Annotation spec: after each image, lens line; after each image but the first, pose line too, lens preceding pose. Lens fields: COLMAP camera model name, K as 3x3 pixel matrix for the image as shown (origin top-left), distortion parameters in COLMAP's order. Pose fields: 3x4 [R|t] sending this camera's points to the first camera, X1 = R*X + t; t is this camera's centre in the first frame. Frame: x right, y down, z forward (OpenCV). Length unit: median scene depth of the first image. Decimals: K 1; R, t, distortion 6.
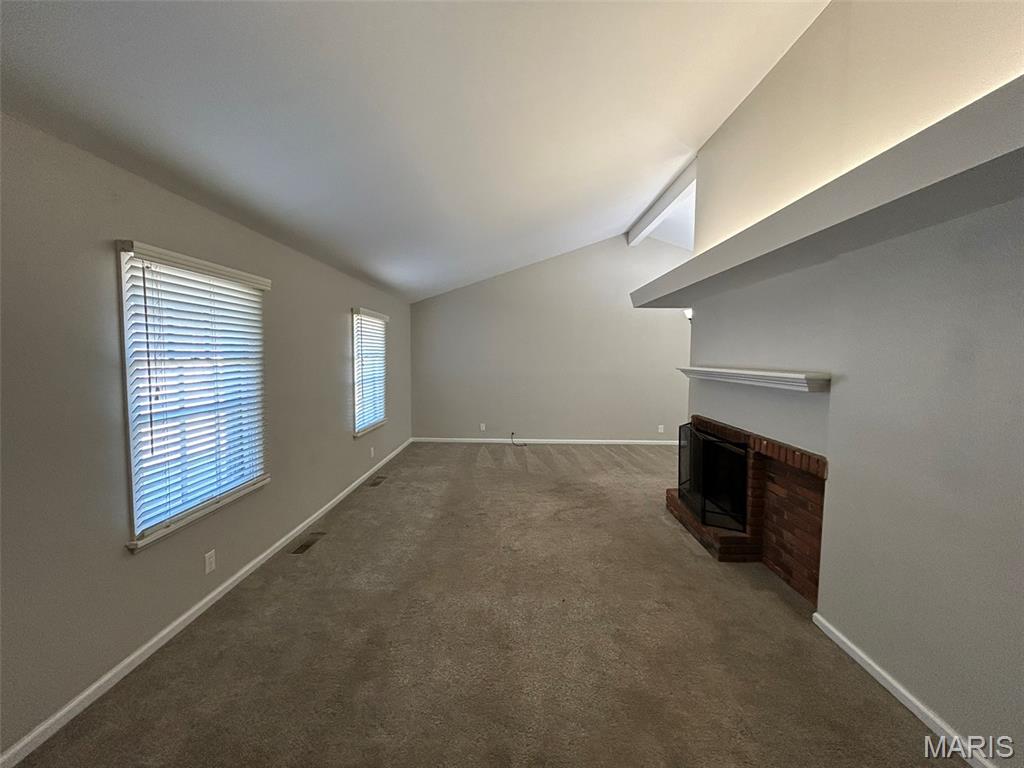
lens RADIAL K [[409.4, 0, 512.0], [0, 409.4, 384.0], [0, 0, 1]] dist [-0.002216, -0.000346]
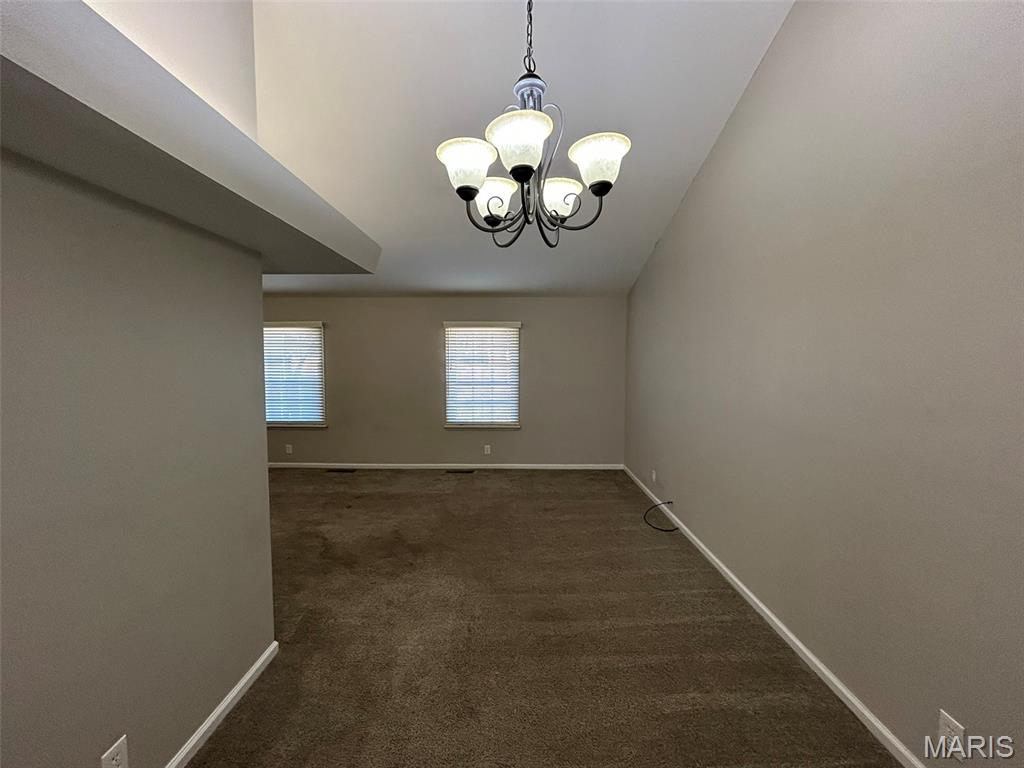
lens RADIAL K [[409.4, 0, 512.0], [0, 409.4, 384.0], [0, 0, 1]] dist [-0.002216, -0.000346]
pose [[0.014971, 0.057298, -0.998245, 0.931835], [-0.070872, 0.995907, 0.056101, -0.094114], [0.997373, 0.069908, 0.018971, 1.293696]]
